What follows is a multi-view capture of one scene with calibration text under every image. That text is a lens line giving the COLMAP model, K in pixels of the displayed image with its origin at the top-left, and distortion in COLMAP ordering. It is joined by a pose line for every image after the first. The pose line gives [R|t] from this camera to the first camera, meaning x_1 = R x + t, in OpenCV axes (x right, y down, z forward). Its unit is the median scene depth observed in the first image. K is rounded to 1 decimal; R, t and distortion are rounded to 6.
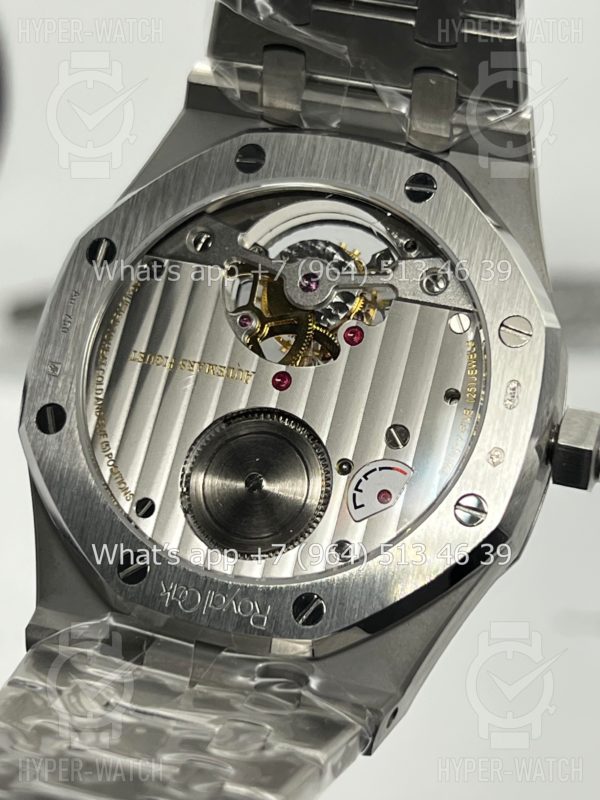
lens RADIAL K [[1836.4, 0, 300.0], [0, 1836.4, 400.0], [0, 0, 1]] dist [0.297715, 0.102323]
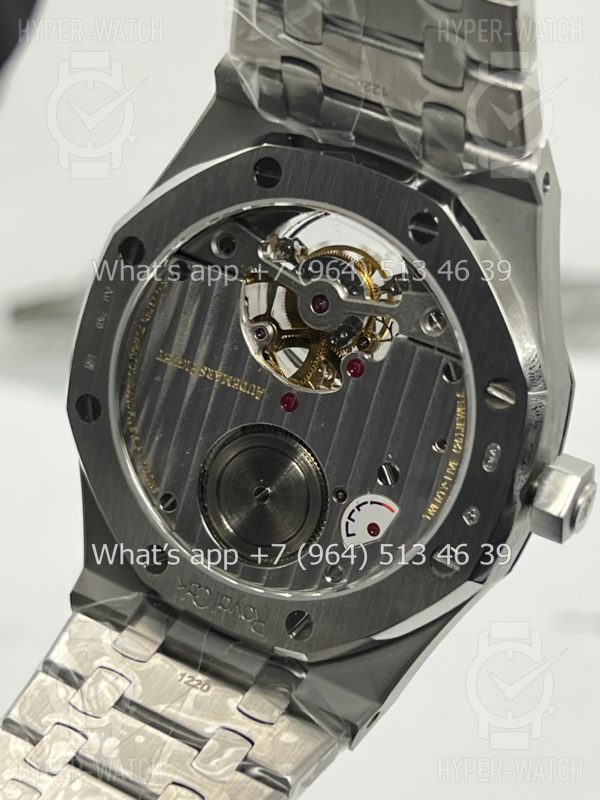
lens RADIAL K [[1836.4, 0, 300.0], [0, 1836.4, 400.0], [0, 0, 1]] dist [0.297715, 0.102323]
pose [[0.976239, 0.069692, -0.205186, 0.213072], [0.014543, 0.923667, 0.382919, -0.416702], [0.216210, -0.376804, 0.900706, 0.053923]]
